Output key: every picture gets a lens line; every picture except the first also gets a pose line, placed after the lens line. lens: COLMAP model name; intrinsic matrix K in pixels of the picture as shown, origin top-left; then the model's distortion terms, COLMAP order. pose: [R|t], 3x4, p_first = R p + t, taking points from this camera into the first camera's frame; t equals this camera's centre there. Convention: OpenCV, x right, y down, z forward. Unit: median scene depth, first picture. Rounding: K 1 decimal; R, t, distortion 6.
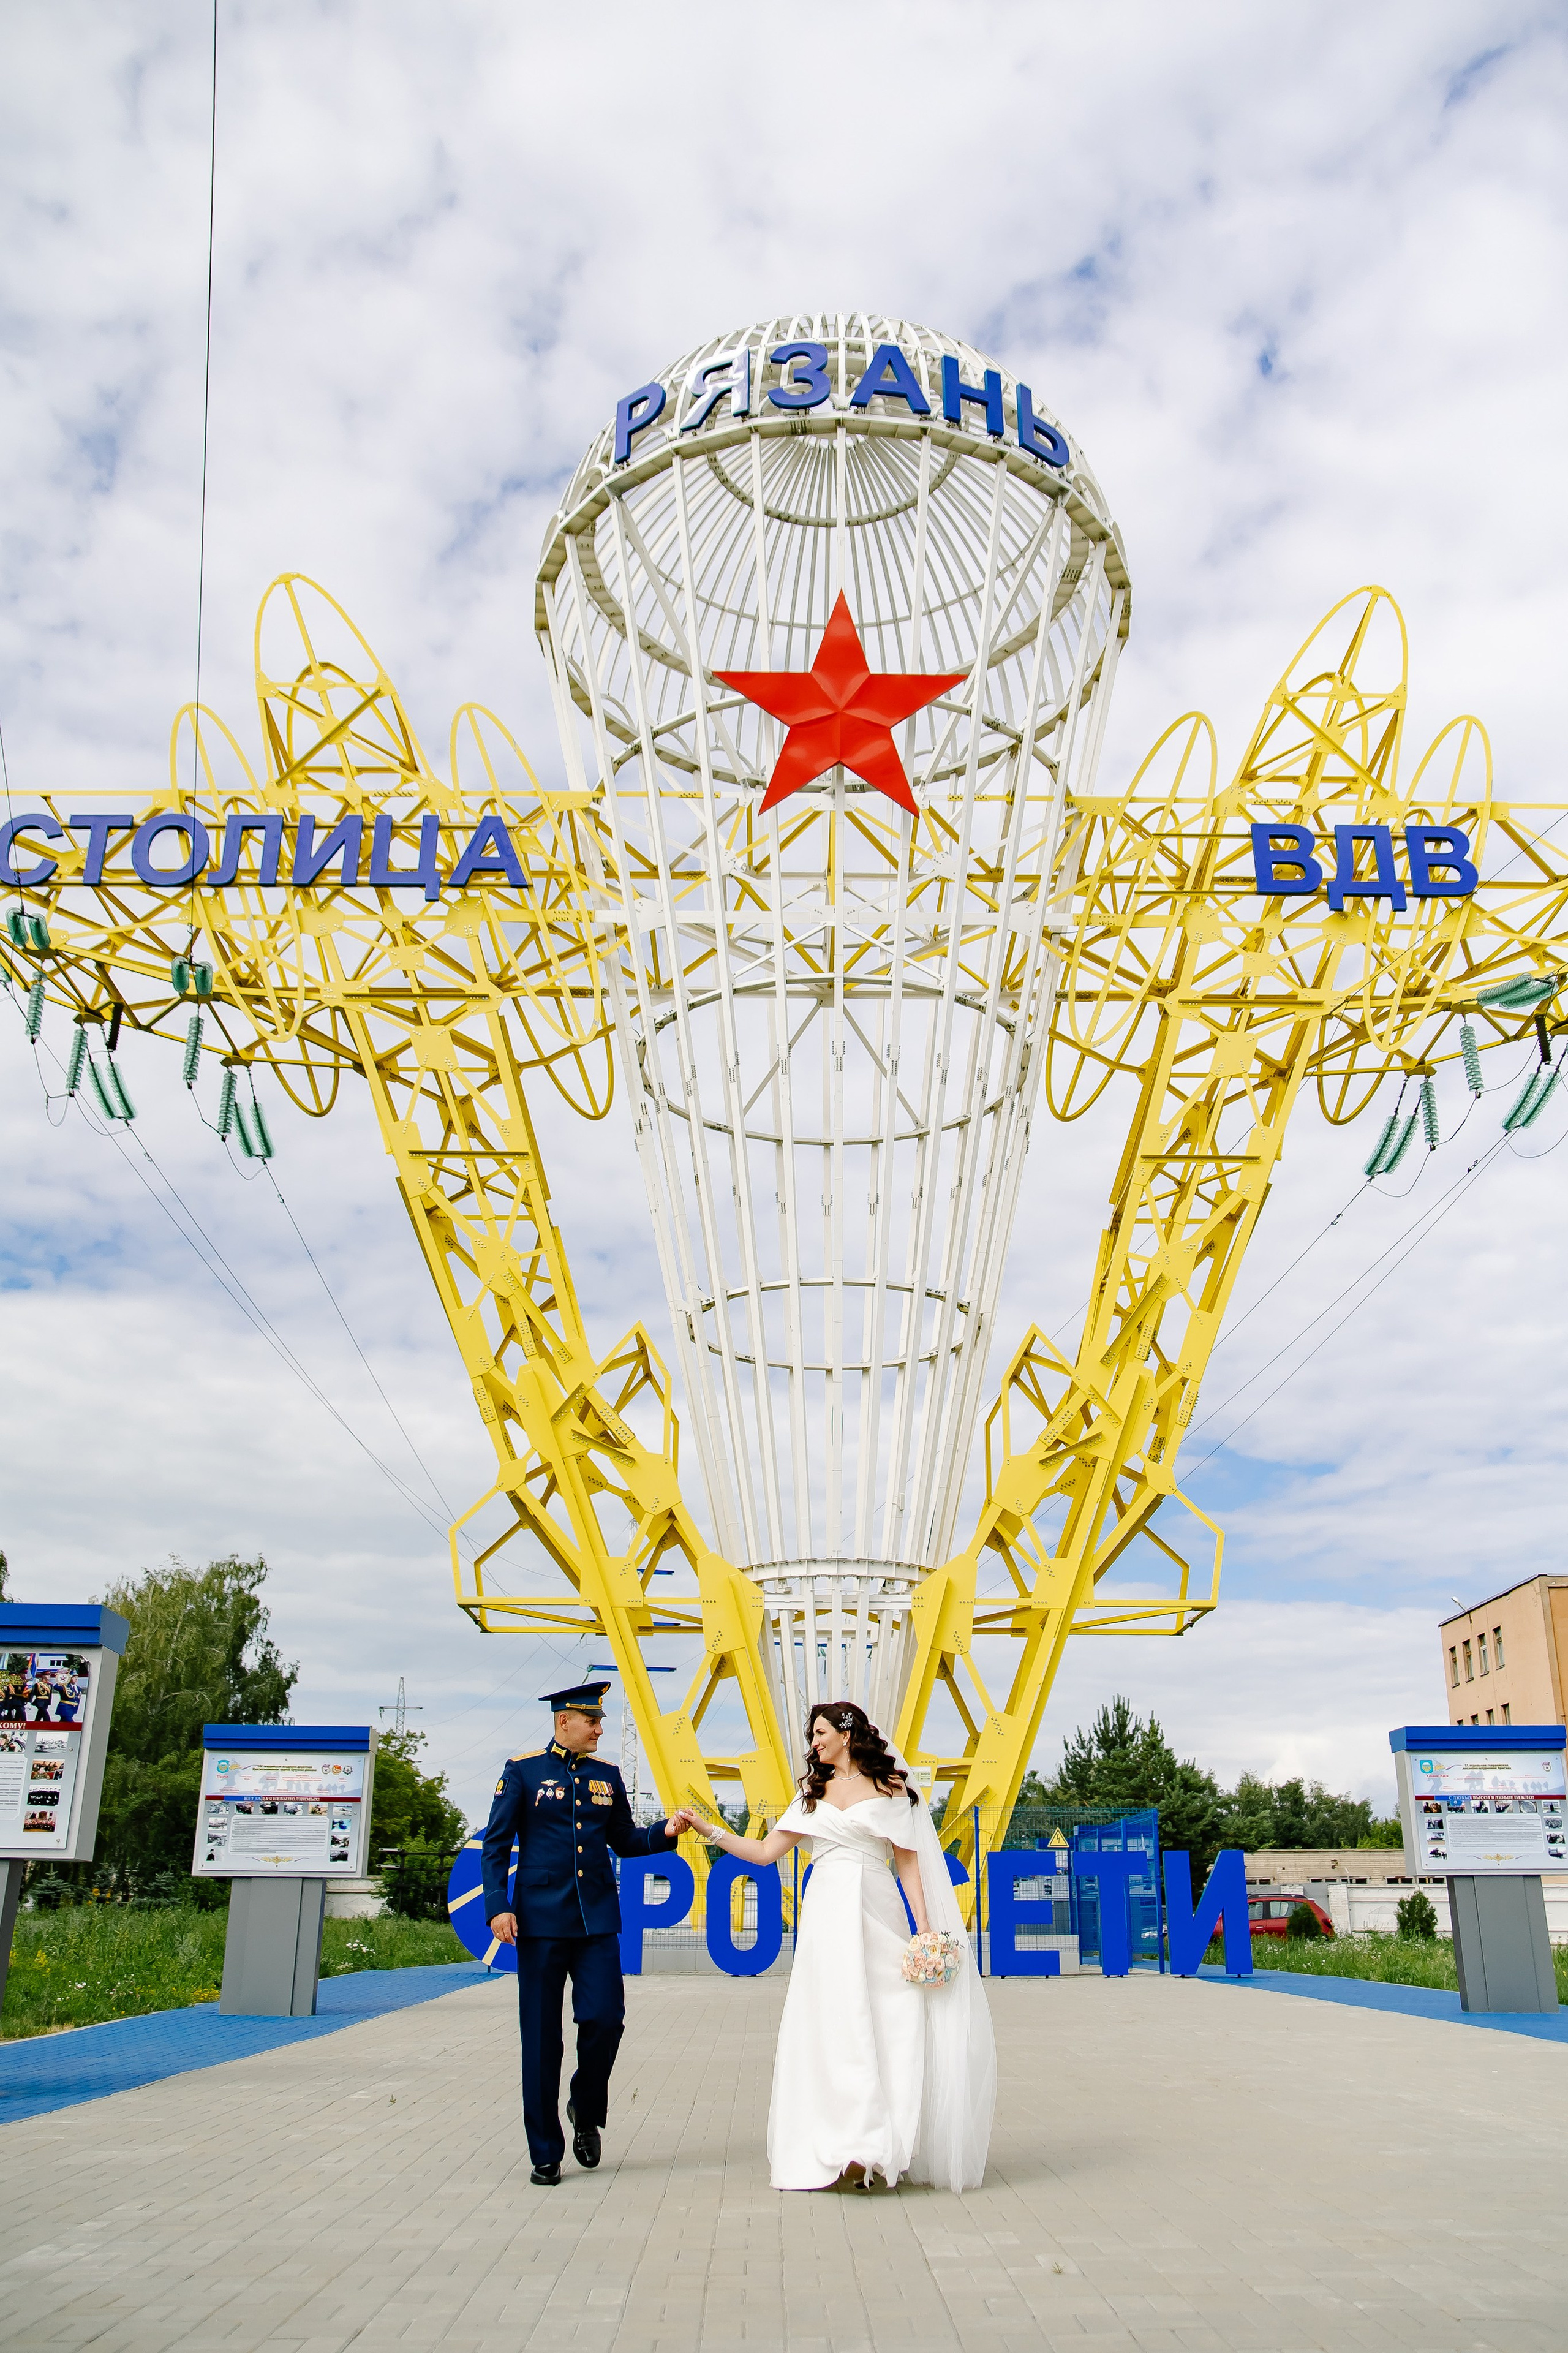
lens RADIAL K [[2036.8, 0, 823.4], [0, 2036.8, 1177.4], [0, 0, 1]] dist [-0.095890, 0.139497]
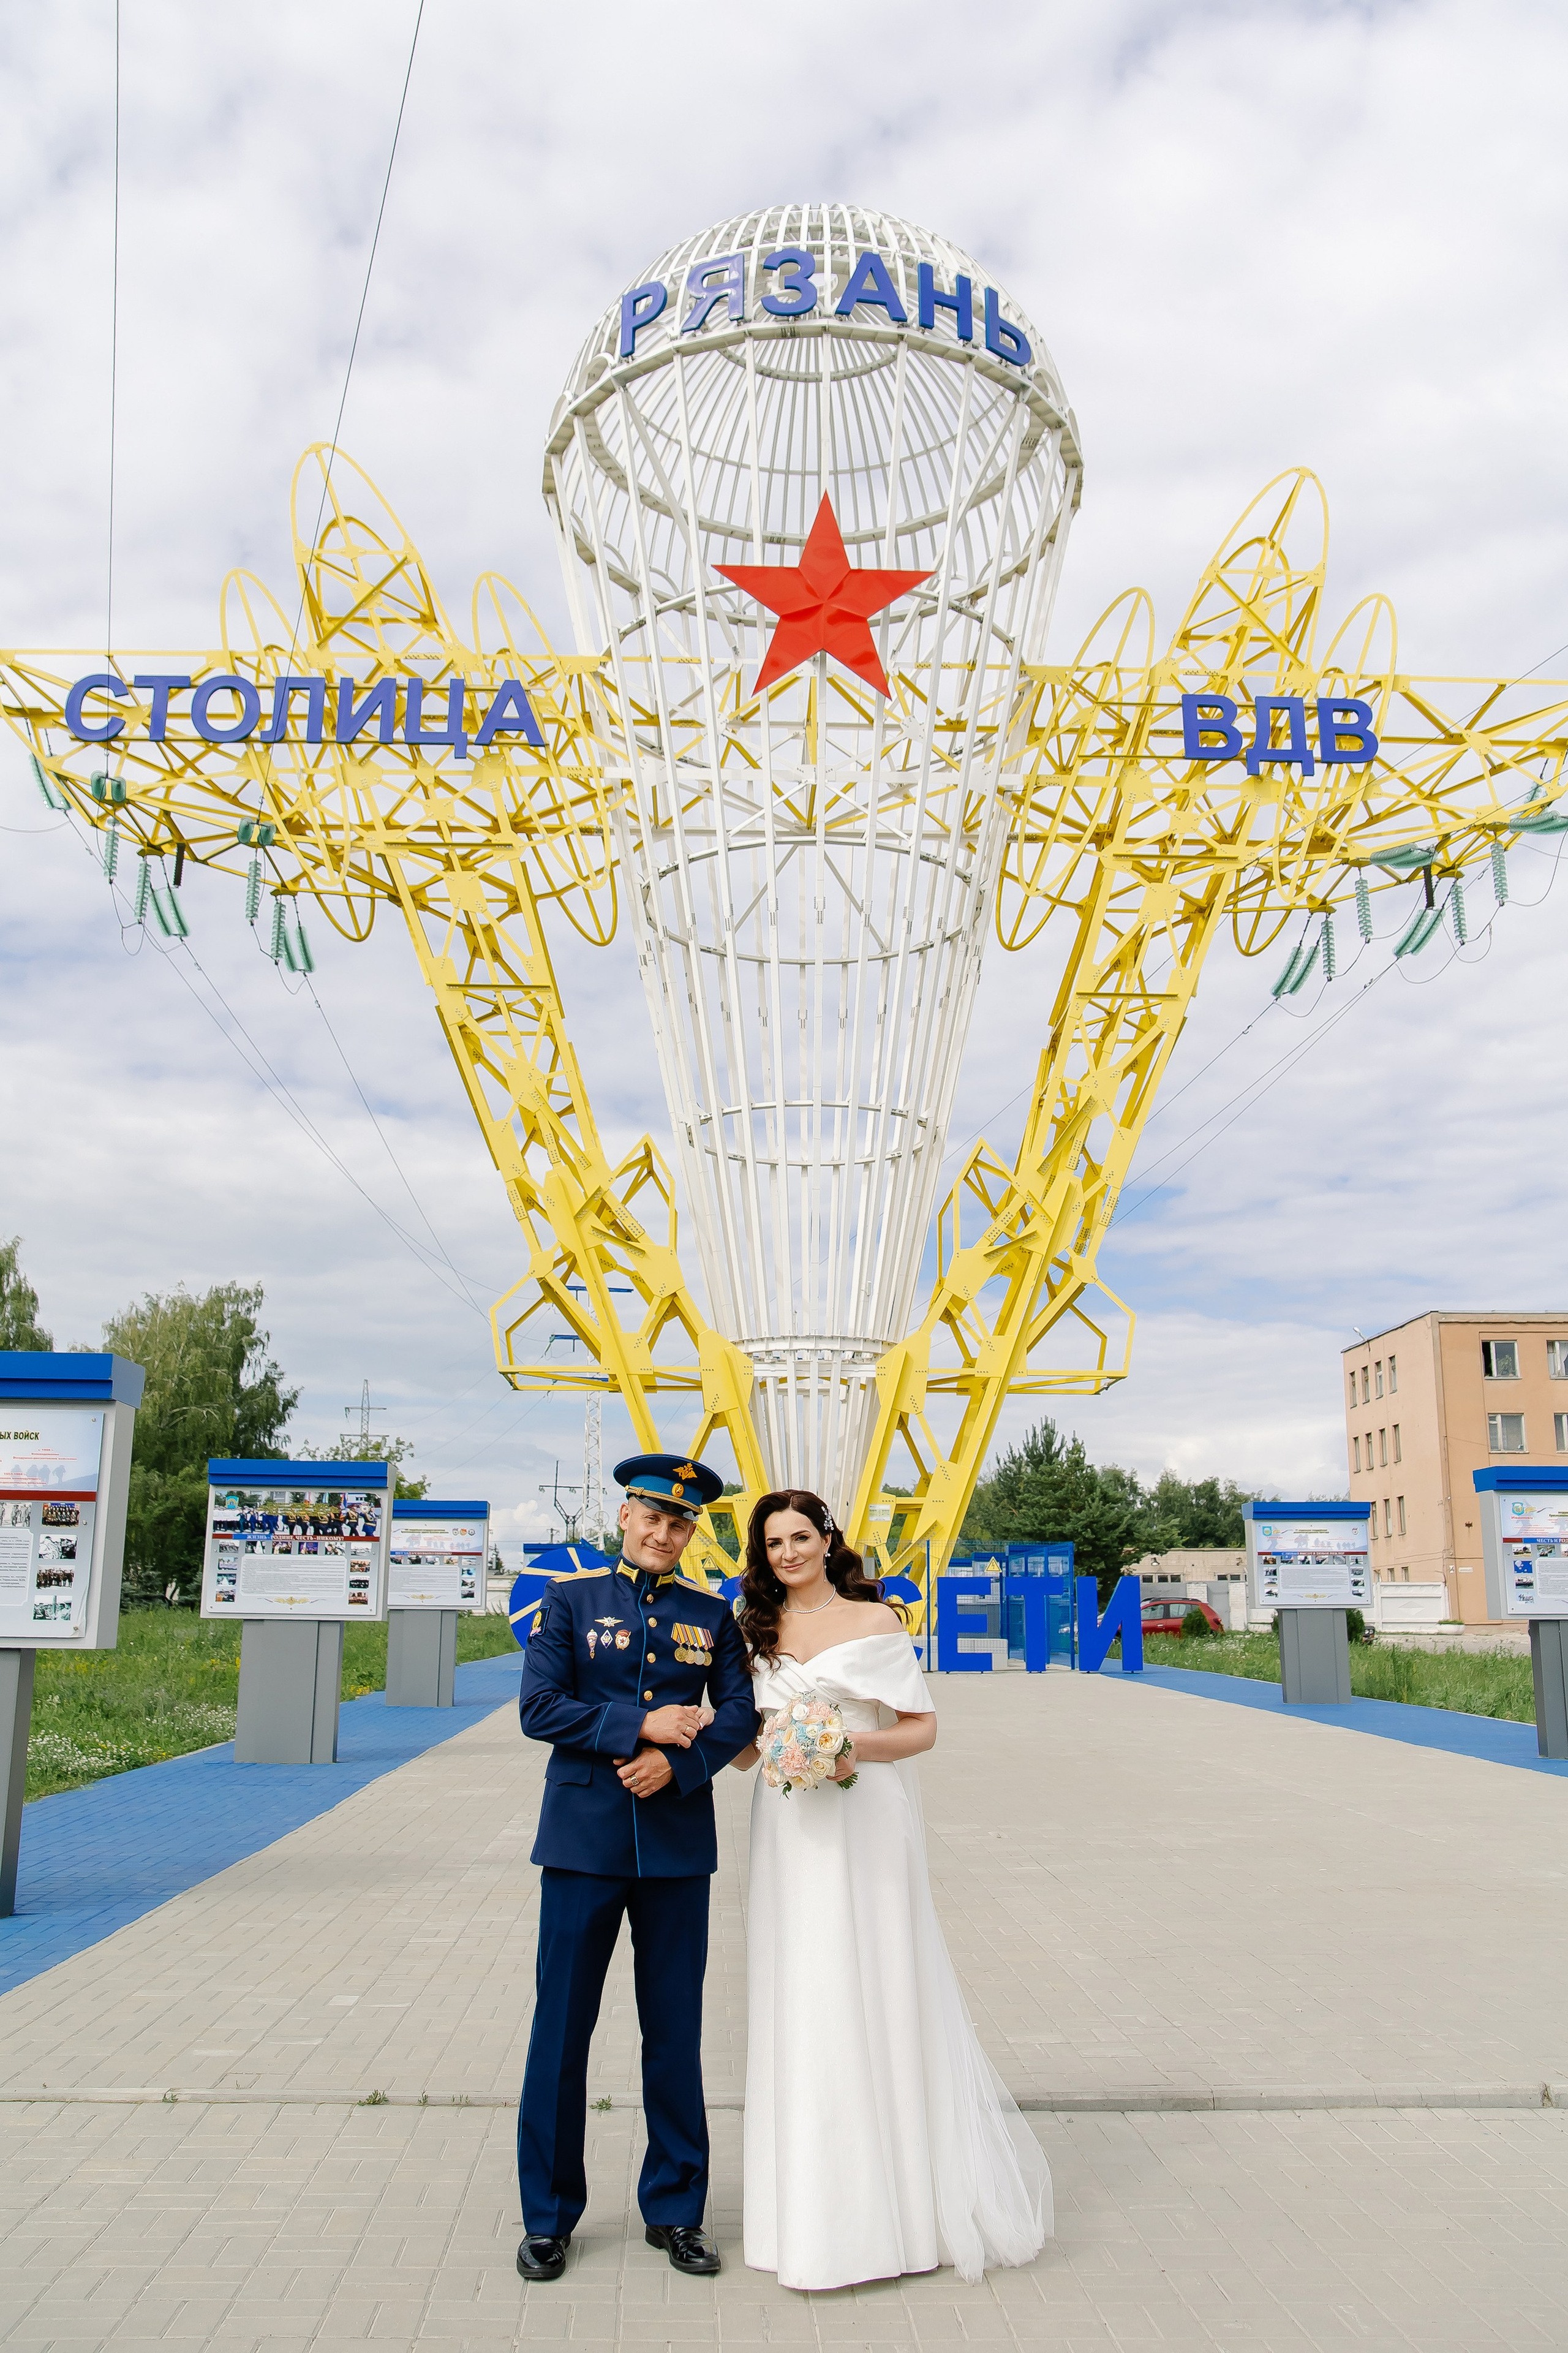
lens RADIAL K [[2036.8, 0, 823.4], [0, 2036.8, 1177.4], [0, 0, 1]] dist [-0.095890, 0.139497]
pose [[0.999530, 0.007695, 0.029668, -0.021399], [-0.011980, 0.989052, 0.147081, -0.071768], [-0.028211, -0.147368, 0.988679, -0.156805]]
